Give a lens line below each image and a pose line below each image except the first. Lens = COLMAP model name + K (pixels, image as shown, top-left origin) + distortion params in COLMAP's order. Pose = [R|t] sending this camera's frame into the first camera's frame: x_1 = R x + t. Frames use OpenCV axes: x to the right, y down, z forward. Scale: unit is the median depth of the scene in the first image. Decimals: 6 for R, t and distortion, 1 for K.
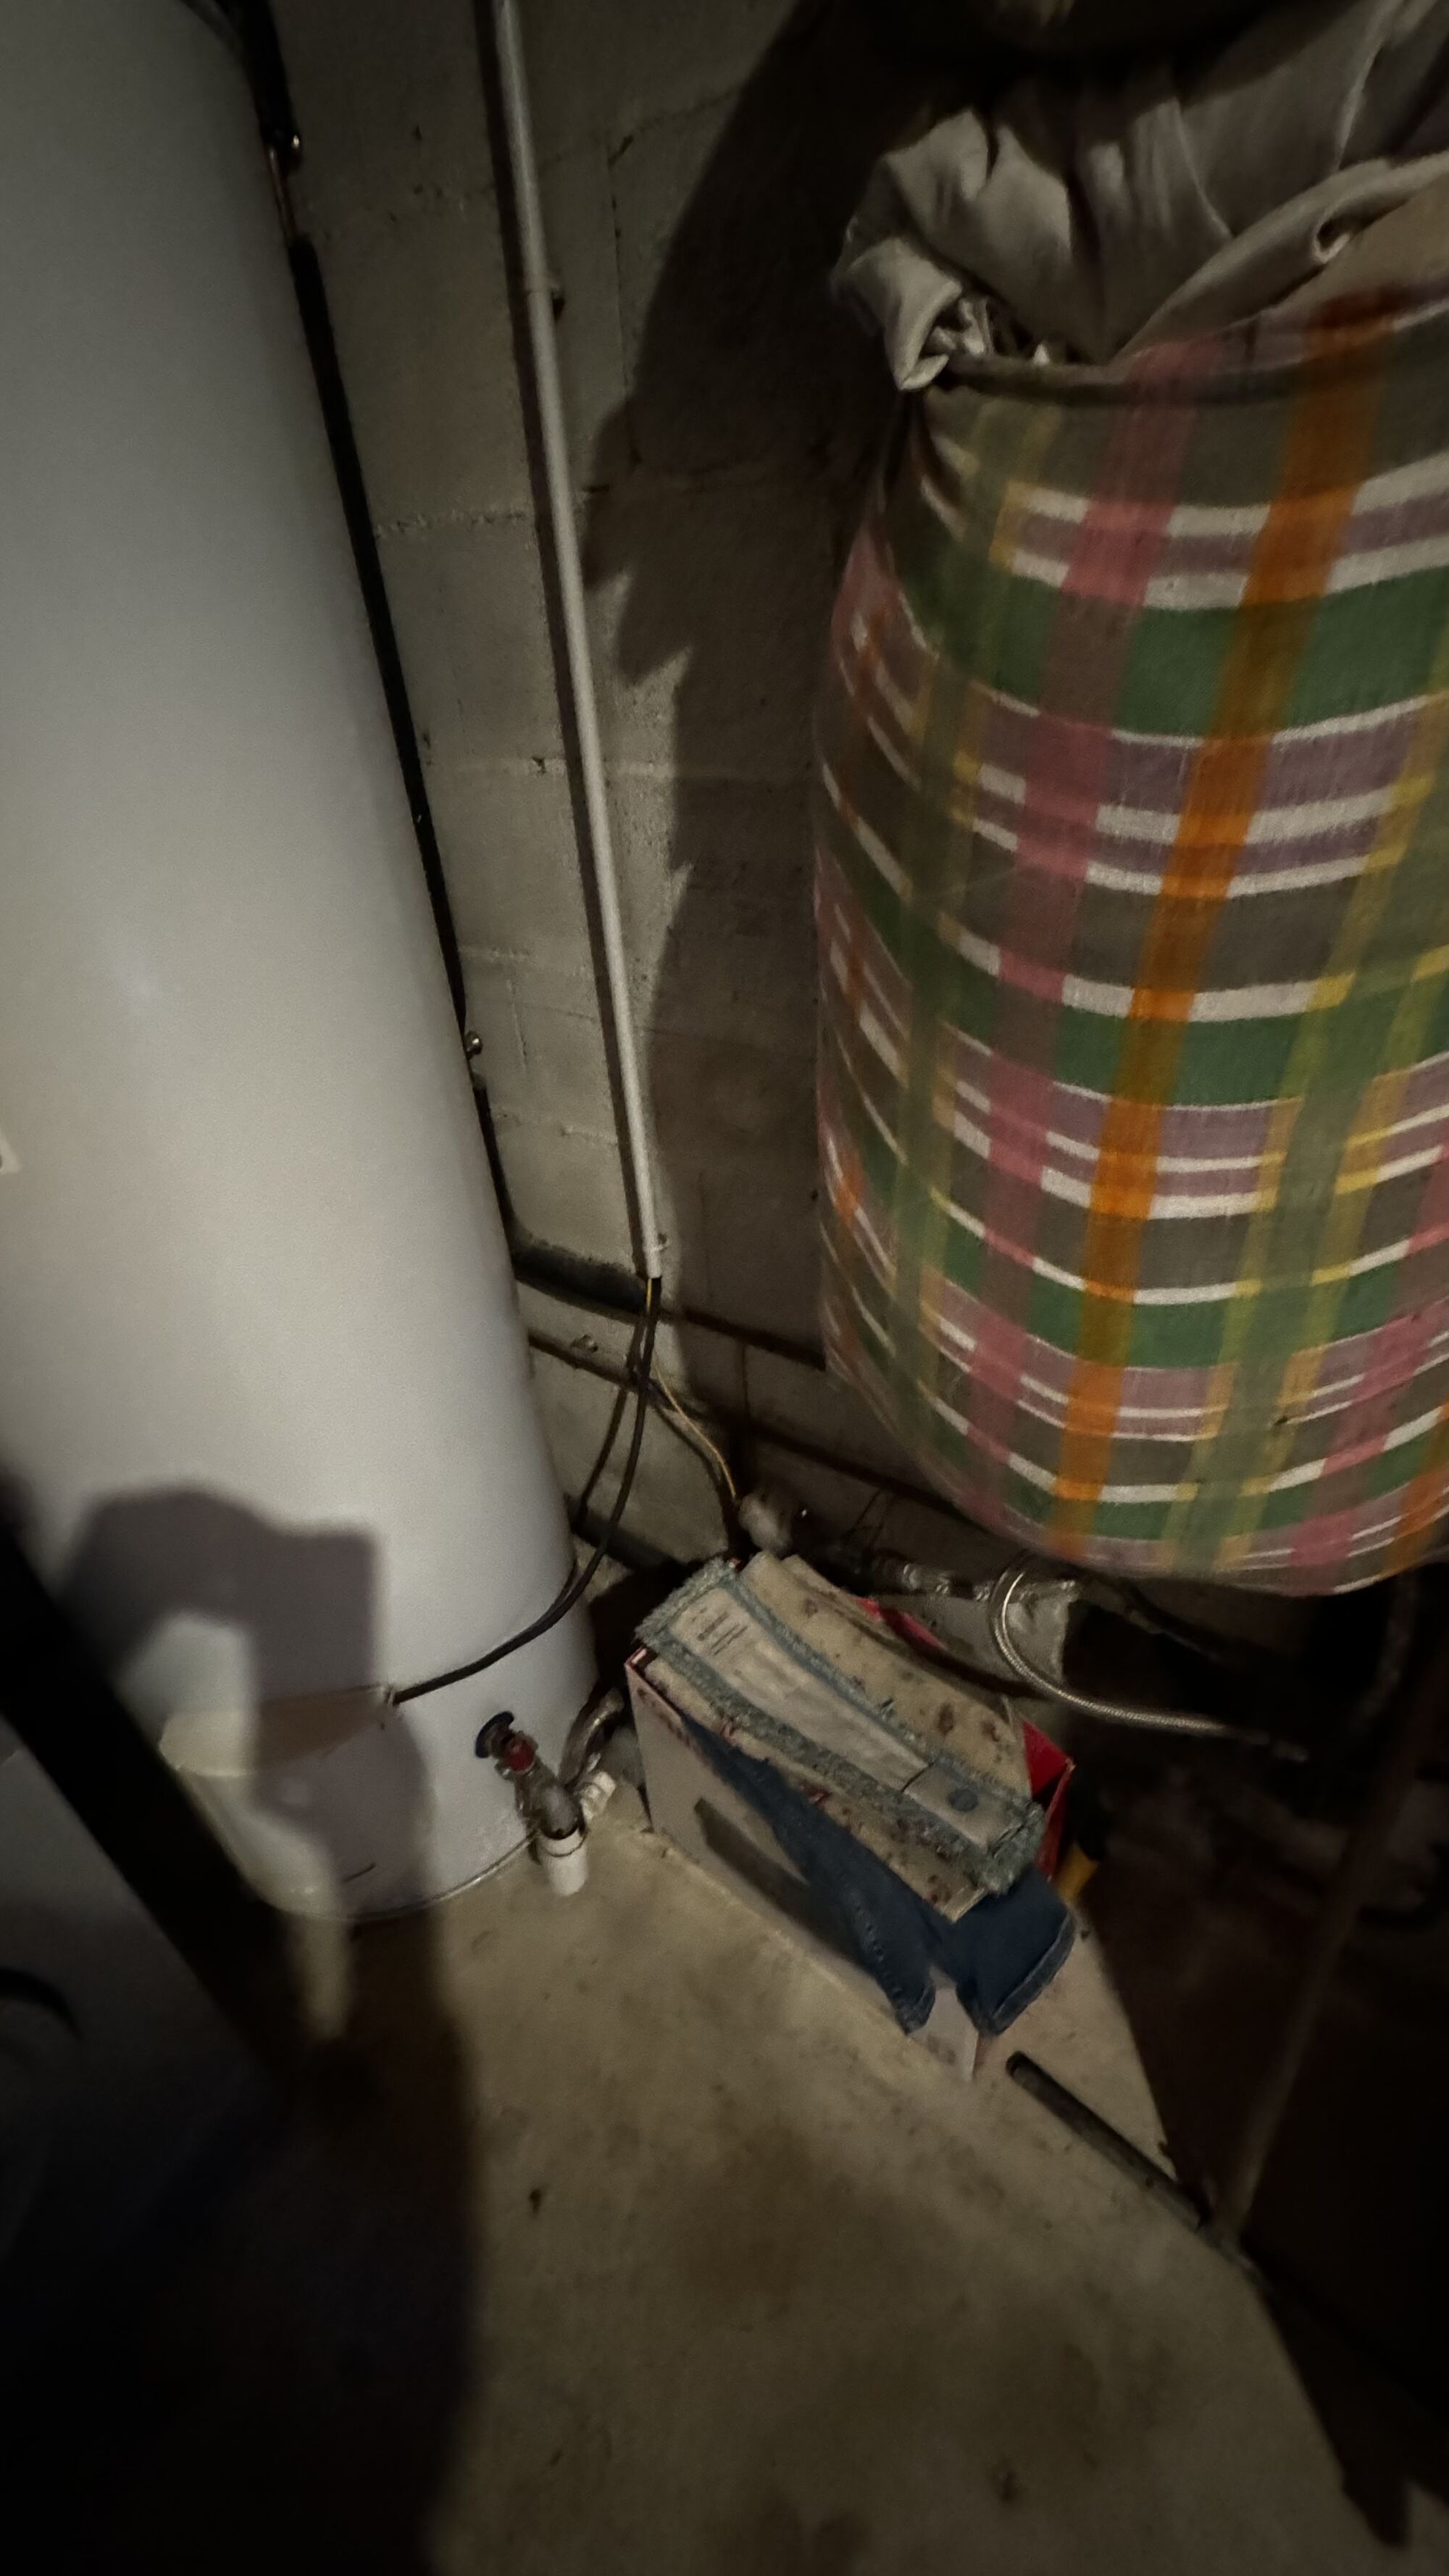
lens RADIAL K [[1019.8, 0, 724.5], [0, 1019.8, 1288.0], [0, 0, 1]] dist [-0.002007, -0.000161]
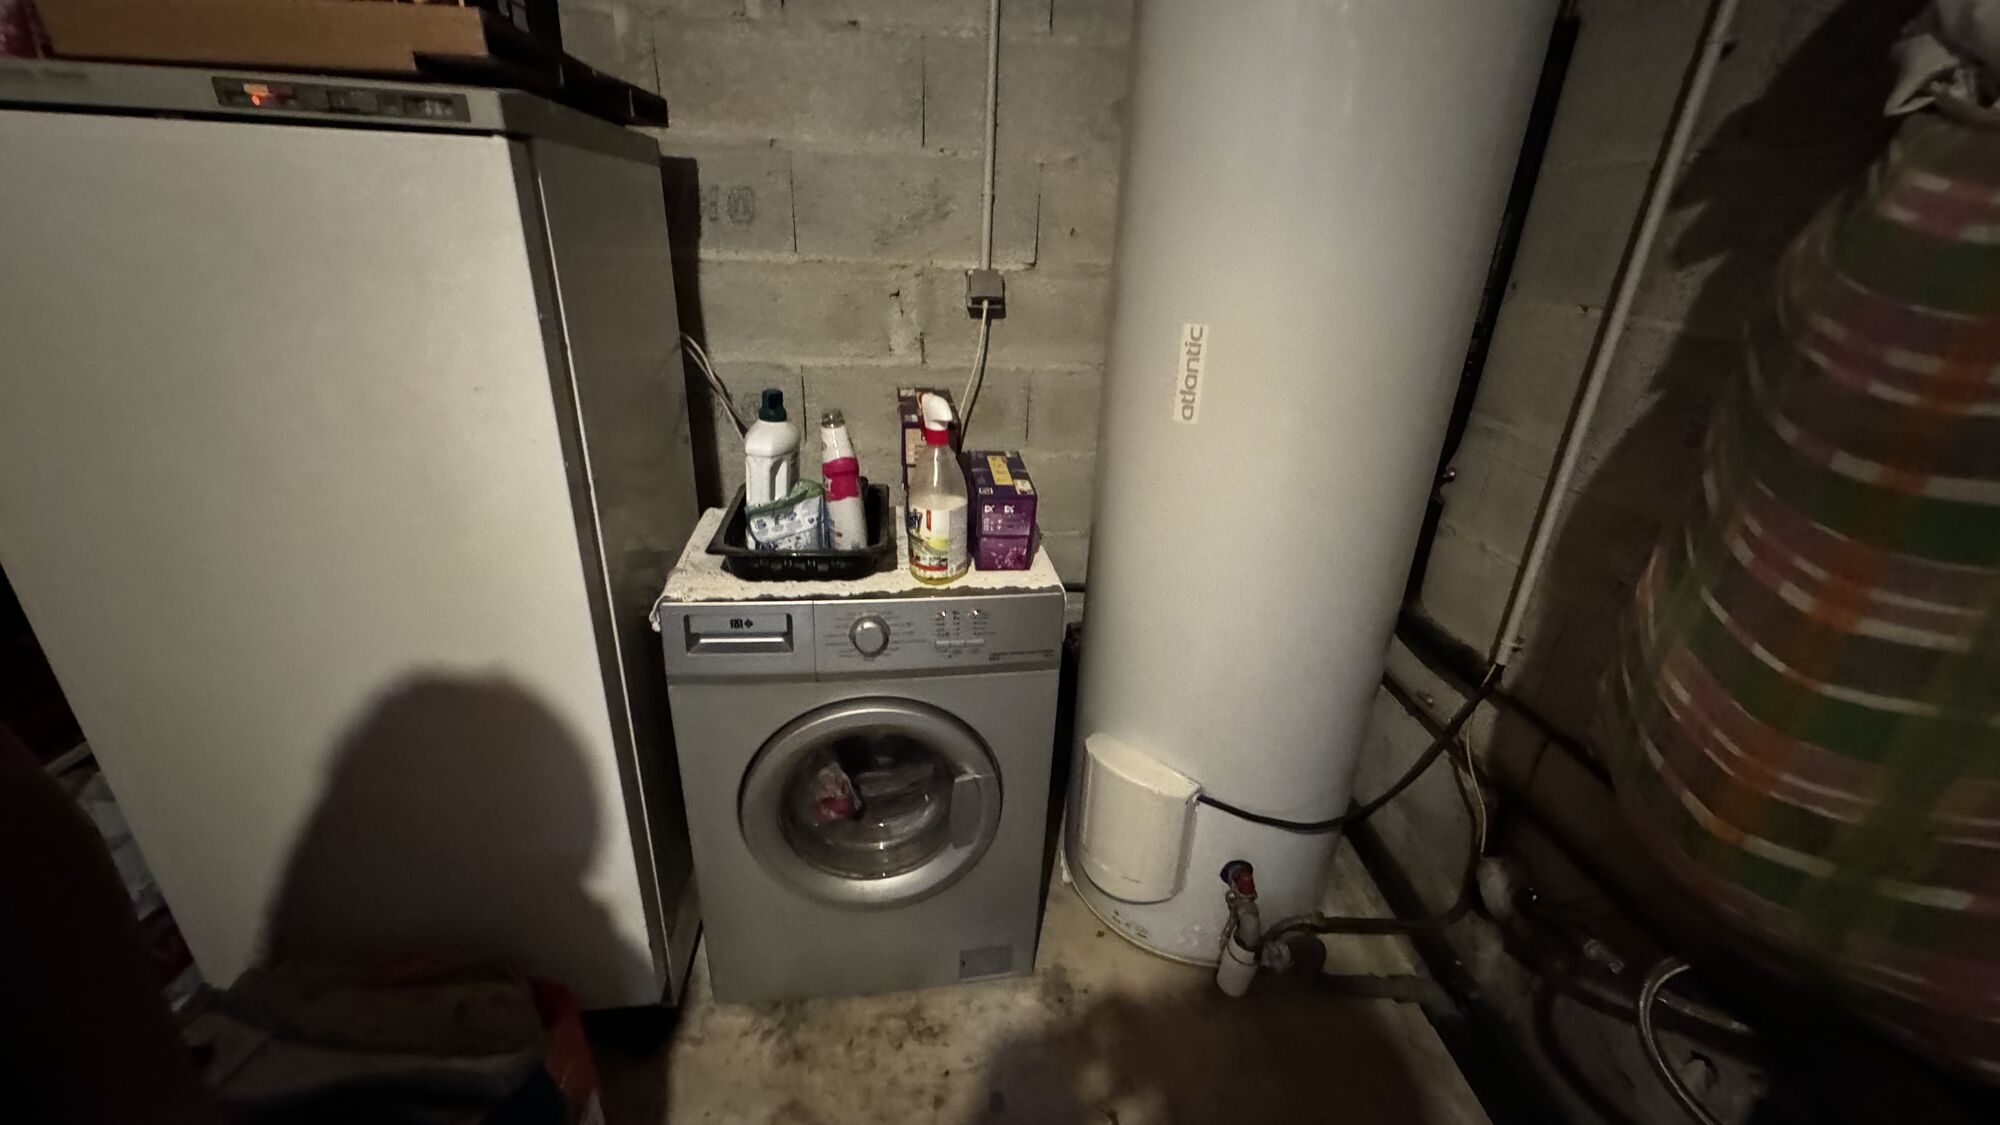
lens RADIAL K [[791.7, 0, 1000.0], [0, 791.7, 562.5], [0, 0, 1]] dist [-0.002007, -0.000161]
pose [[0.653201, 0.384156, -0.652497, 0.276615], [-0.484704, 0.874182, 0.029446, 0.339365], [0.581713, 0.297034, 0.757219, -0.483723]]
